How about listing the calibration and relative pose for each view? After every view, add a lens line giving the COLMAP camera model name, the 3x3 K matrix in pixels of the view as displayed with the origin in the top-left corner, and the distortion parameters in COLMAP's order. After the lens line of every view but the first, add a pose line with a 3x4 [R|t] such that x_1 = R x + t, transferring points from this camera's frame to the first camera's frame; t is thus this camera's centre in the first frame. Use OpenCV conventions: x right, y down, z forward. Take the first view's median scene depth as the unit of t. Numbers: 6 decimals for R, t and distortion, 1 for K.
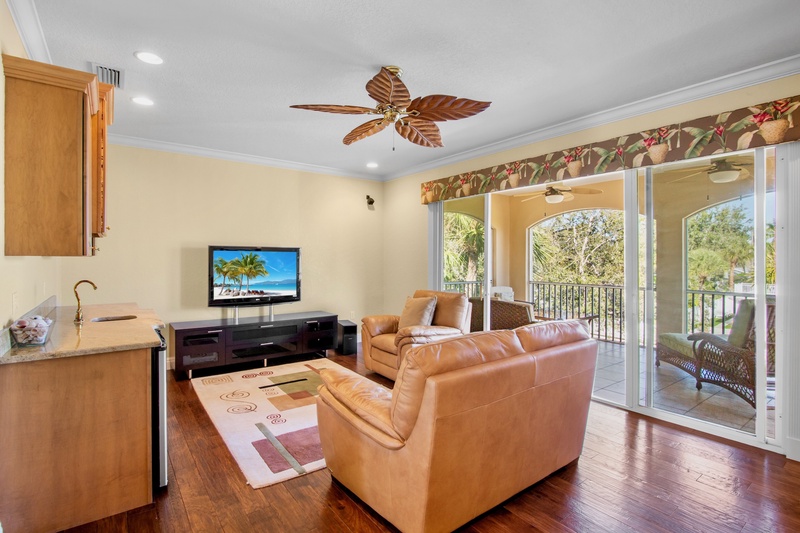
lens RADIAL K [[393.3, 0, 402.0], [0, 393.3, 261.6], [0, 0, 1]] dist [-0.012250, -0.000167]
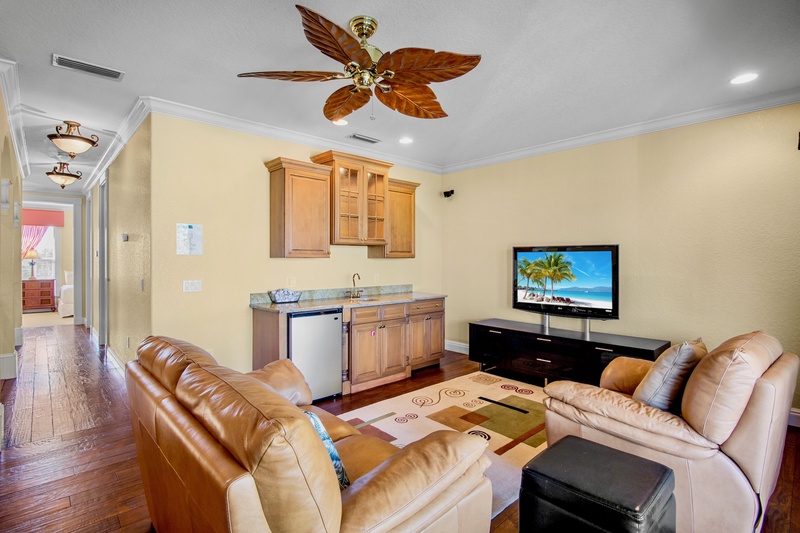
lens RADIAL K [[393.3, 0, 401.1], [0, 393.3, 269.8], [0, 0, 1]] dist [-0.012250, -0.000167]
pose [[0.073560, 0.011864, -0.997220, 0.456538], [-0.005811, 0.999917, 0.011468, 0.007314], [0.997274, 0.004951, 0.073623, 0.616007]]
